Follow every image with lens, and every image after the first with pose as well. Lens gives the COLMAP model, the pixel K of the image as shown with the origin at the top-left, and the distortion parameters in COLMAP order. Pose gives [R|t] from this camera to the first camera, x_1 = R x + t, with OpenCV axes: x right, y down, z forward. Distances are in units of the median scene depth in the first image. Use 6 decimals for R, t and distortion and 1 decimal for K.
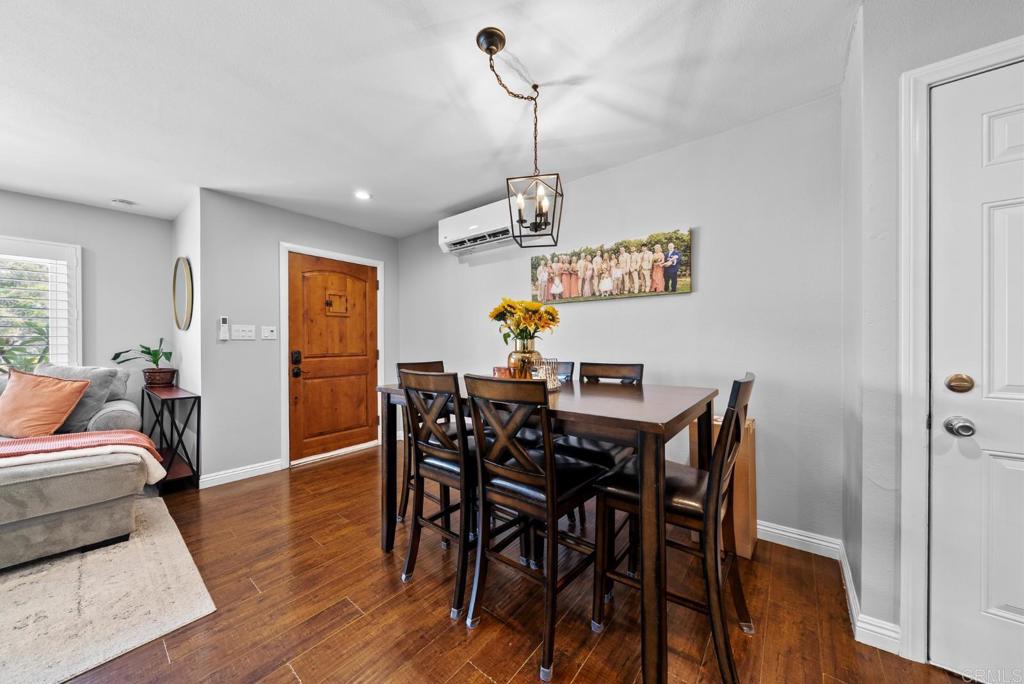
lens RADIAL K [[352.5, 0, 512.0], [0, 352.5, 342.0], [0, 0, 1]] dist [-0.000936, -0.000044]
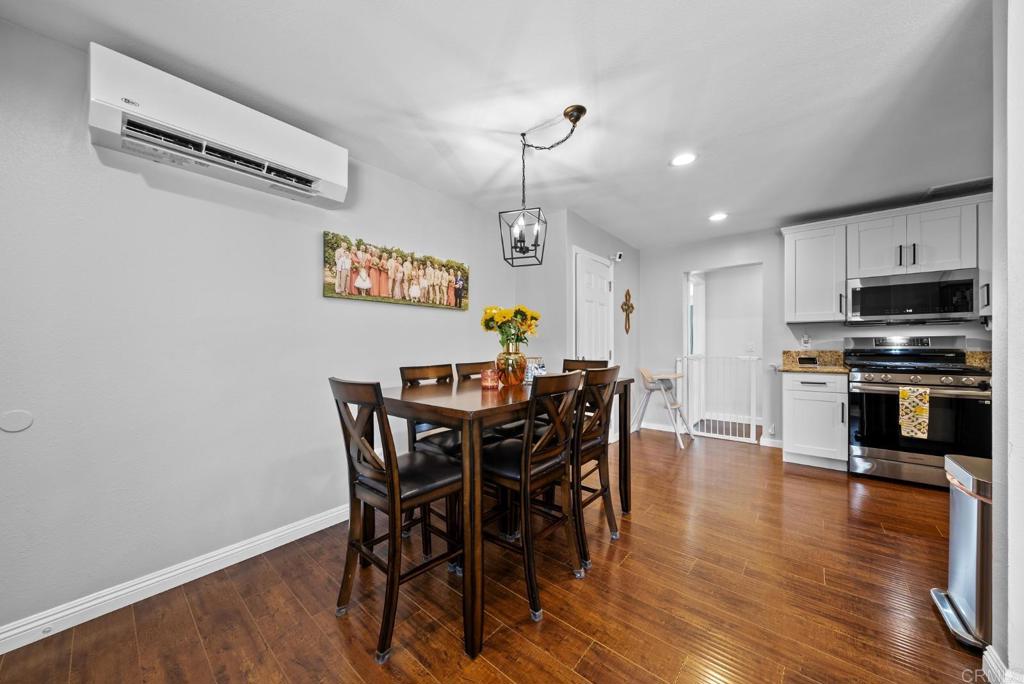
lens RADIAL K [[352.5, 0, 512.0], [0, 352.5, 342.0], [0, 0, 1]] dist [-0.000936, -0.000044]
pose [[0.018730, 0.009973, 0.999775, -0.781583], [0.005023, 0.999937, -0.010068, 0.001333], [-0.999812, 0.005210, 0.018679, 0.692235]]
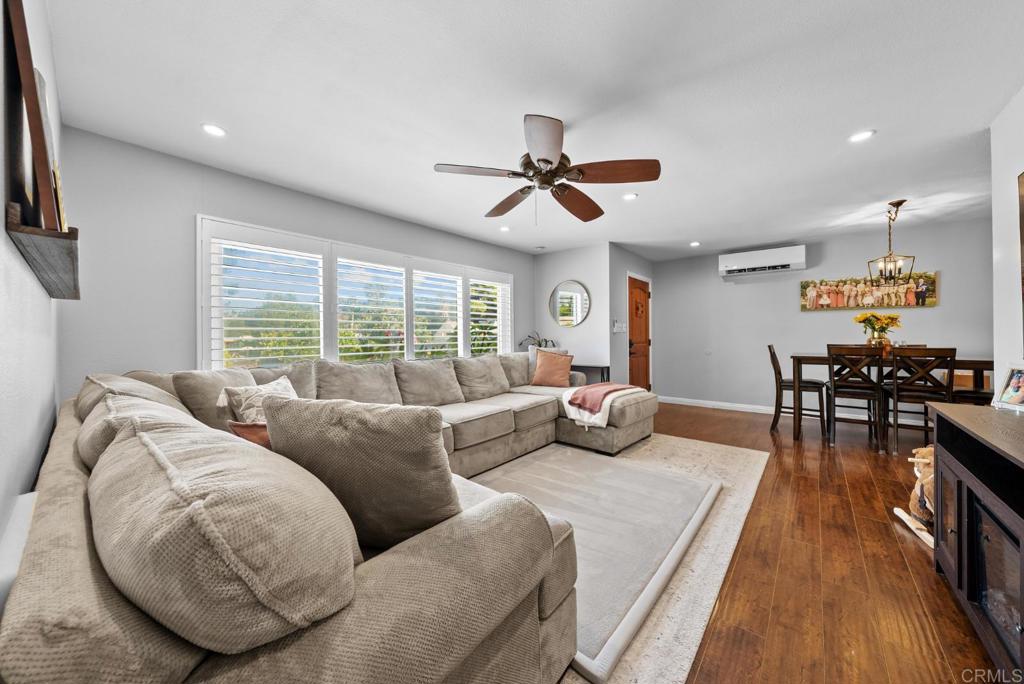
lens RADIAL K [[360.3, 0, 510.0], [0, 360.3, 330.7], [0, 0, 1]] dist [-0.001172, -0.000214]
pose [[0.999870, -0.002462, -0.015937, -1.468464], [0.002328, 0.999962, -0.008425, -0.001763], [0.015957, 0.008387, 0.999838, -0.795280]]
